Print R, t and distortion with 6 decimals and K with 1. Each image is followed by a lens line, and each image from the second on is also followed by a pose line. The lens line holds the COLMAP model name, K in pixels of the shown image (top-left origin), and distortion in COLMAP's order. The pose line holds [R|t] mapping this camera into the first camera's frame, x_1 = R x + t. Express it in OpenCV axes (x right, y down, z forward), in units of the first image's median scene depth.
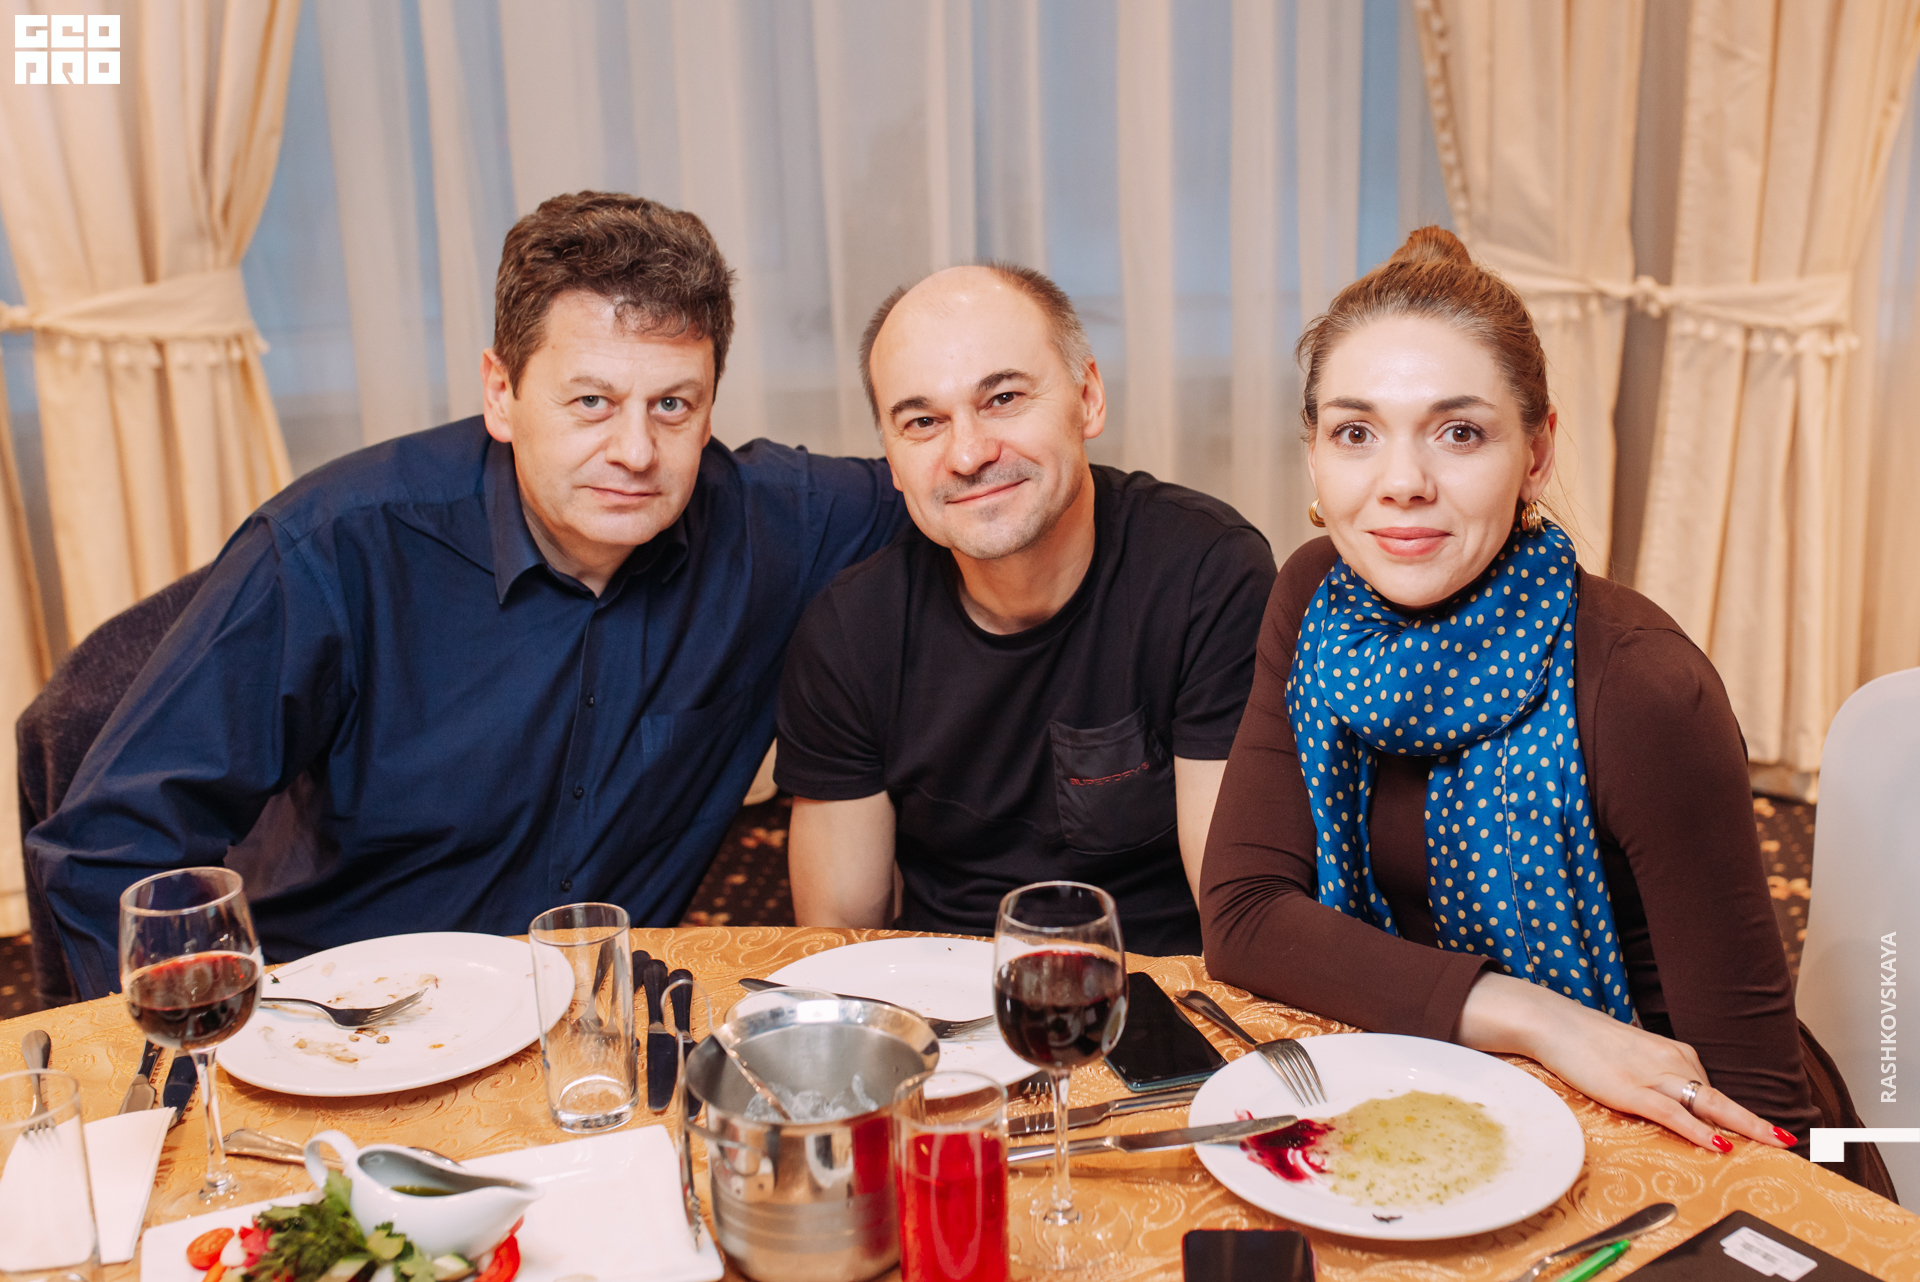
lens RADIAL K [[2415.7, 0, 971.6], [0, 2415.7, 649.7], [0, 0, 1]] dist [0.022072, 0.000000]
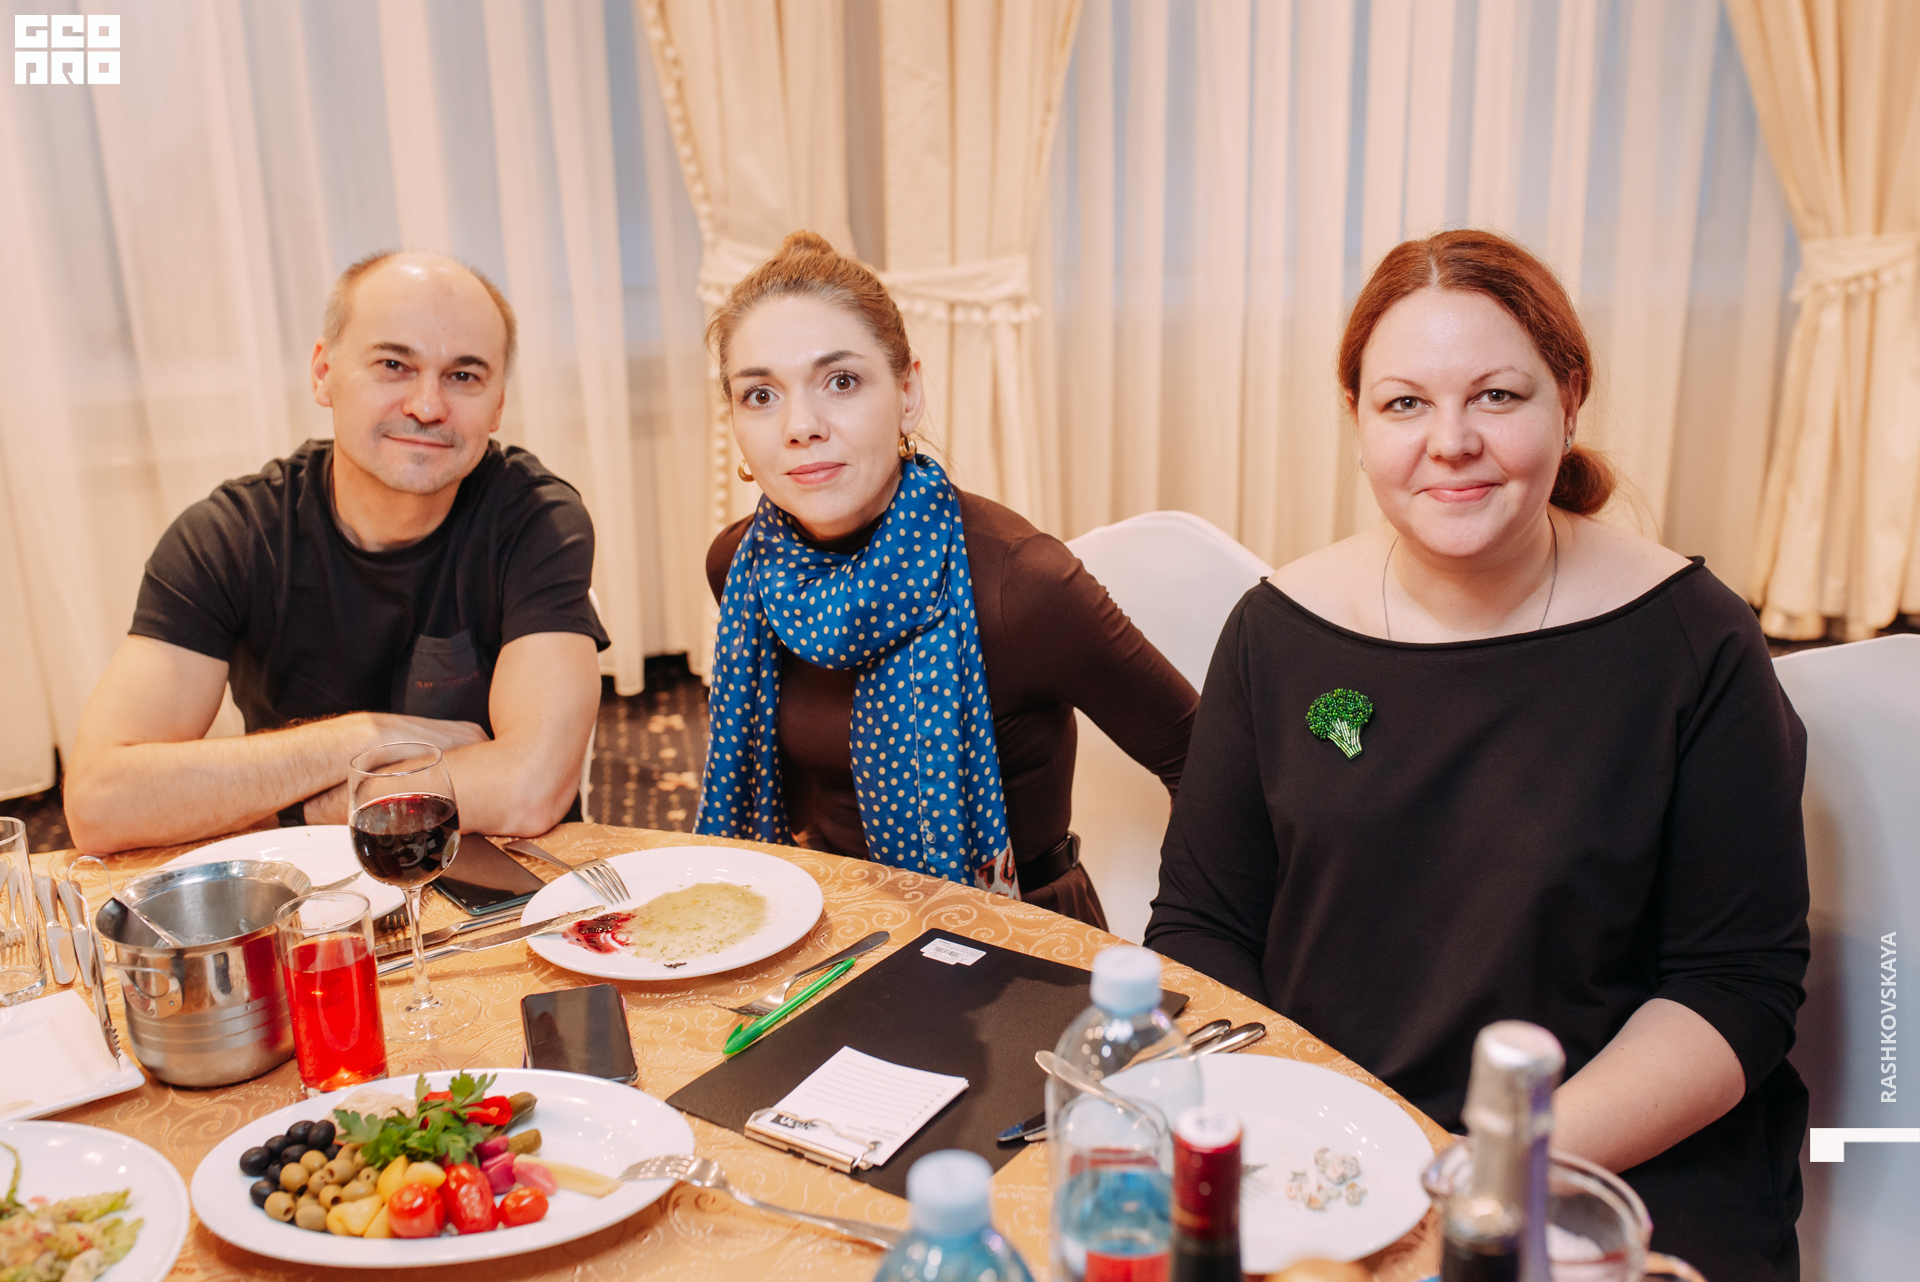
lens RADIAL K [[2172.7, 0, 970.6], [0, 2172.7, 634.4], [0, 0, 1]] dist [0.039441, 0.000000]
pose [[0.951796, -0.094973, 0.291658, -0.004622], [0.092706, 0.995459, 0.021617, 0.039627], [-0.292386, 0.006463, 0.956278, -0.164967]]
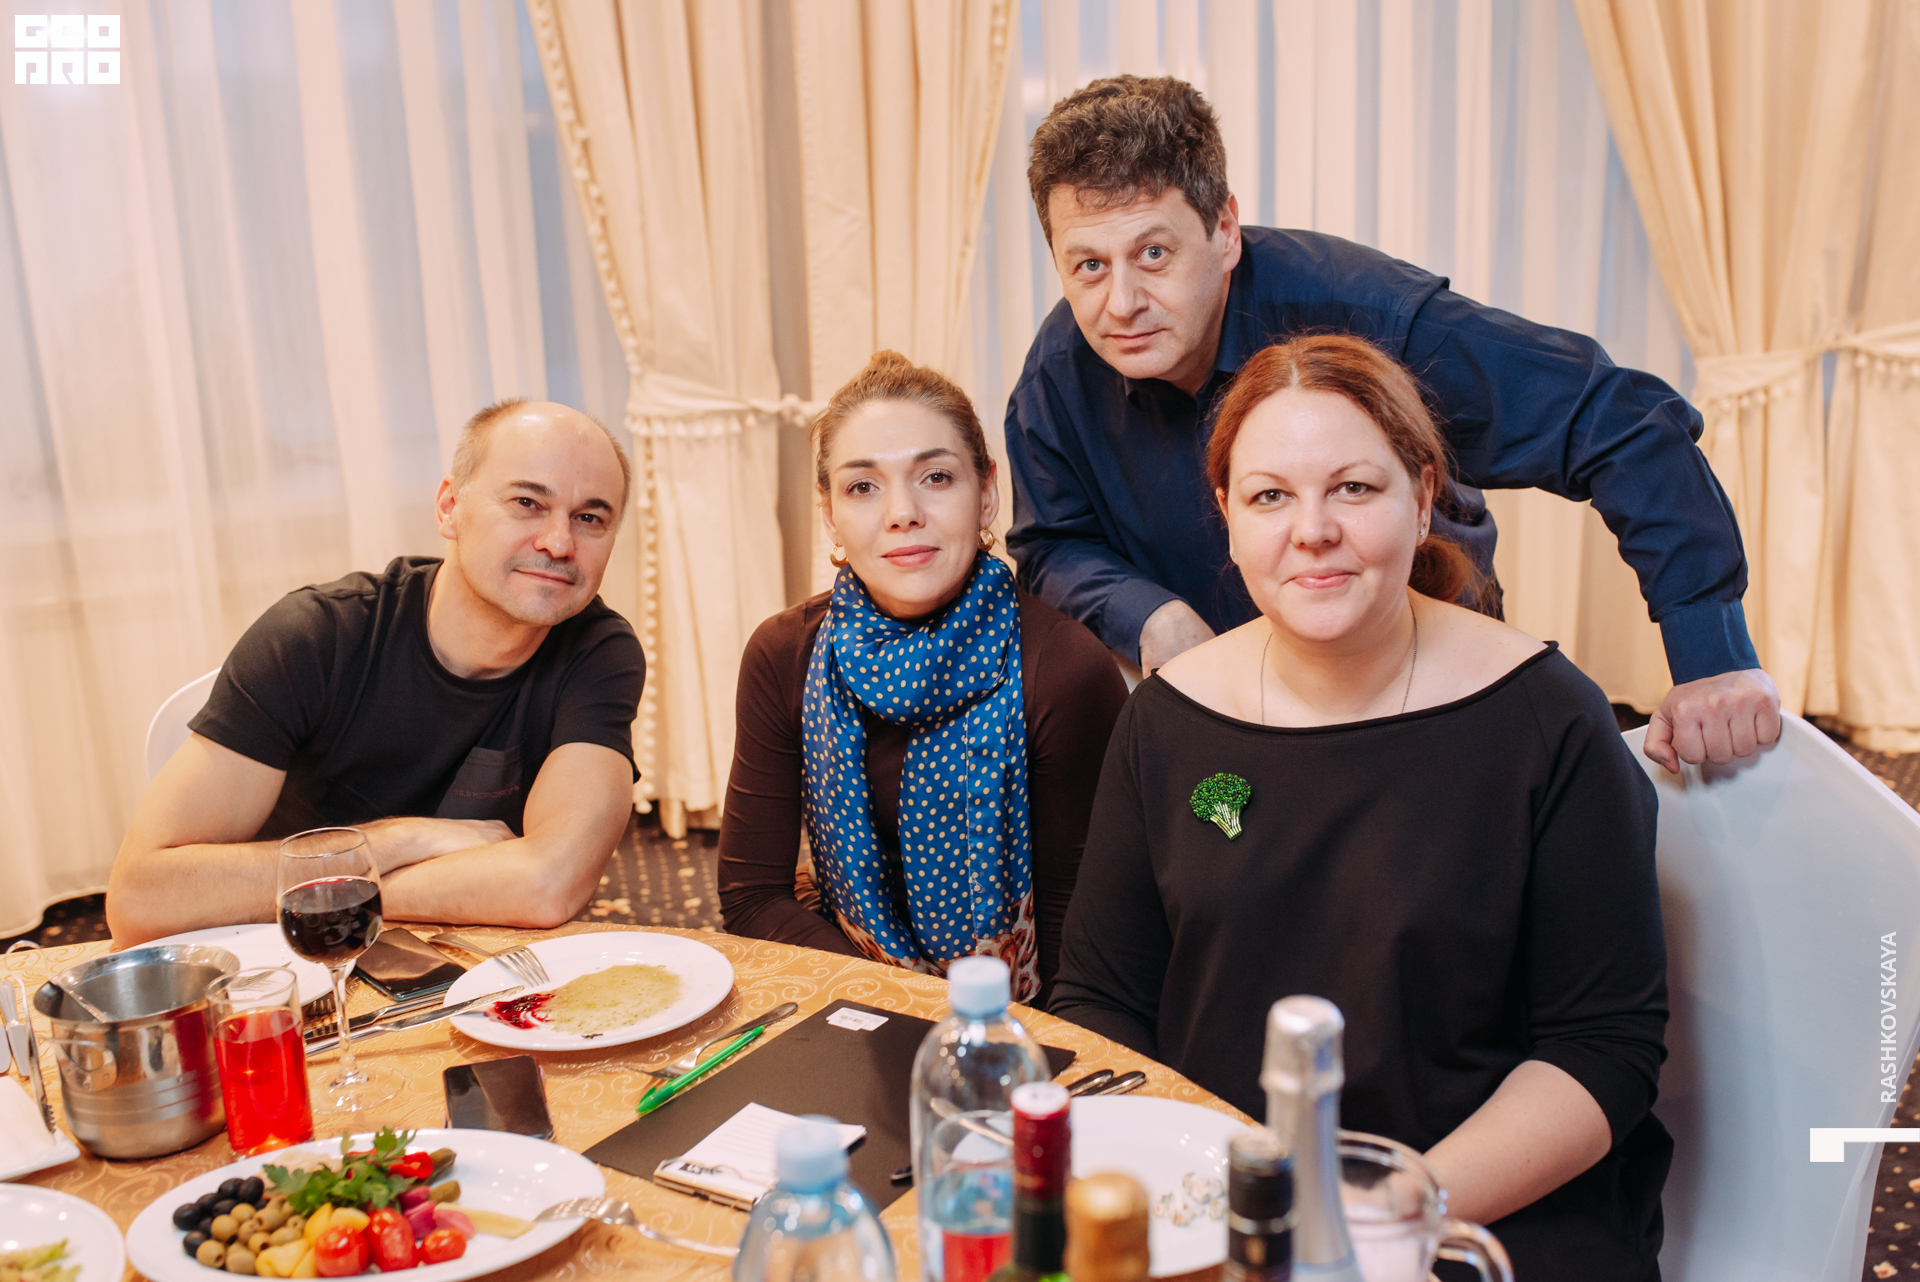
lens RADIAL K [[2172.7, 0, 984.9], [0, 2172.7, 673.8], [0, 0, 1]] dist [0.039441, 0.000000]
pose [[0.939115, -0.100642, 0.328535, -0.006211], [0.112473, 0.993507, -0.017157, 0.066911], [-0.324675, 0.053063, 0.944336, -0.238814]]
